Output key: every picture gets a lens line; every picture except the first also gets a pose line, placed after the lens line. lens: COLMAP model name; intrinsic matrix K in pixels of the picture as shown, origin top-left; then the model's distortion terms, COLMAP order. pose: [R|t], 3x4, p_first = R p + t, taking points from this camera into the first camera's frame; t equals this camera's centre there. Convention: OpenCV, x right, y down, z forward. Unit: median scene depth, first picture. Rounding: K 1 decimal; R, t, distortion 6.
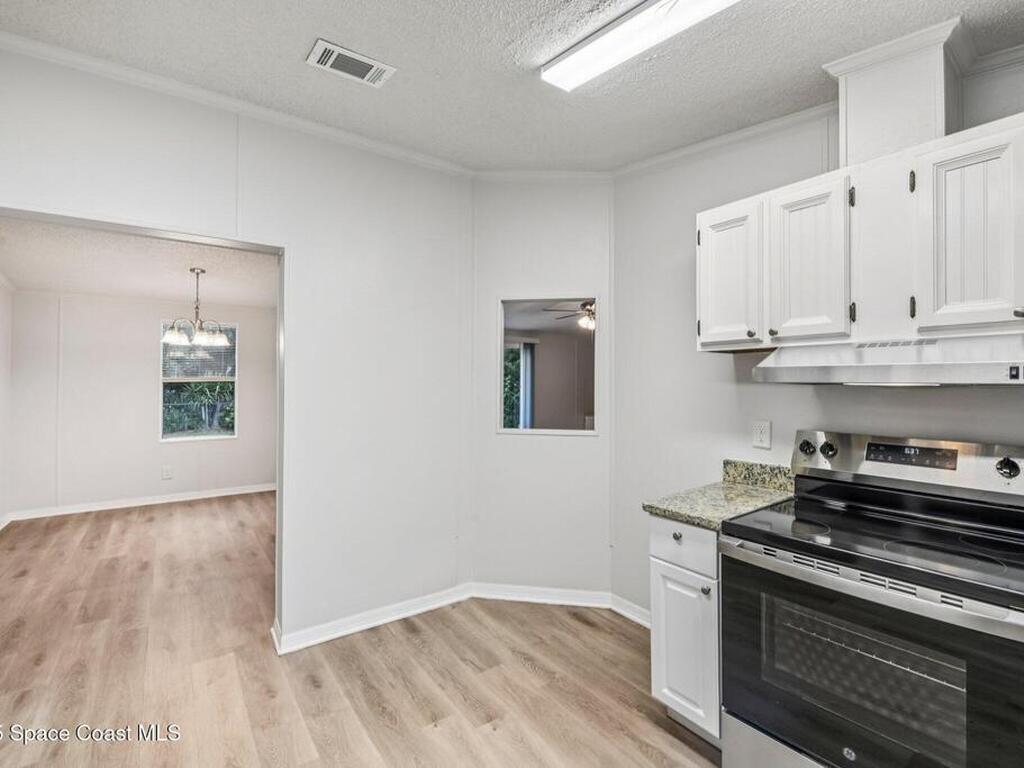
lens RADIAL K [[460.6, 0, 509.9], [0, 460.6, 376.1], [0, 0, 1]] dist [0.007846, -0.003773]
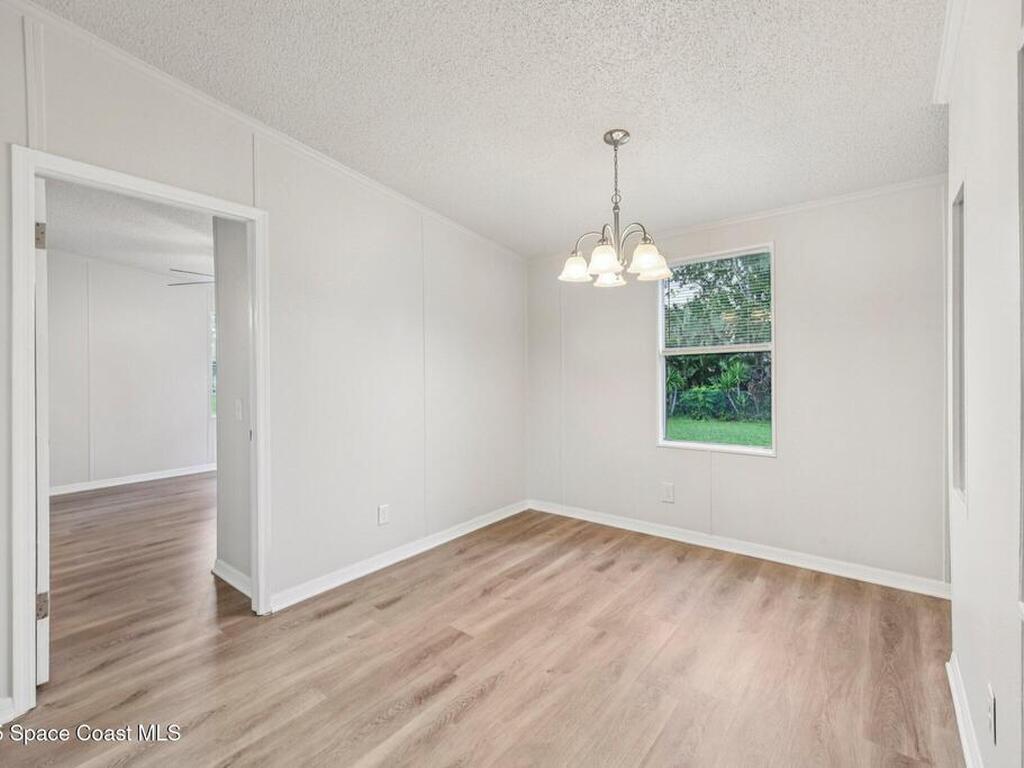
lens RADIAL K [[450.2, 0, 525.8], [0, 450.2, 377.9], [0, 0, 1]] dist [0.001264, 0.000308]
pose [[0.276471, -0.001771, -0.961021, -0.264043], [0.023008, 0.999724, 0.004777, 0.055840], [0.960747, -0.023432, 0.276435, 0.949948]]
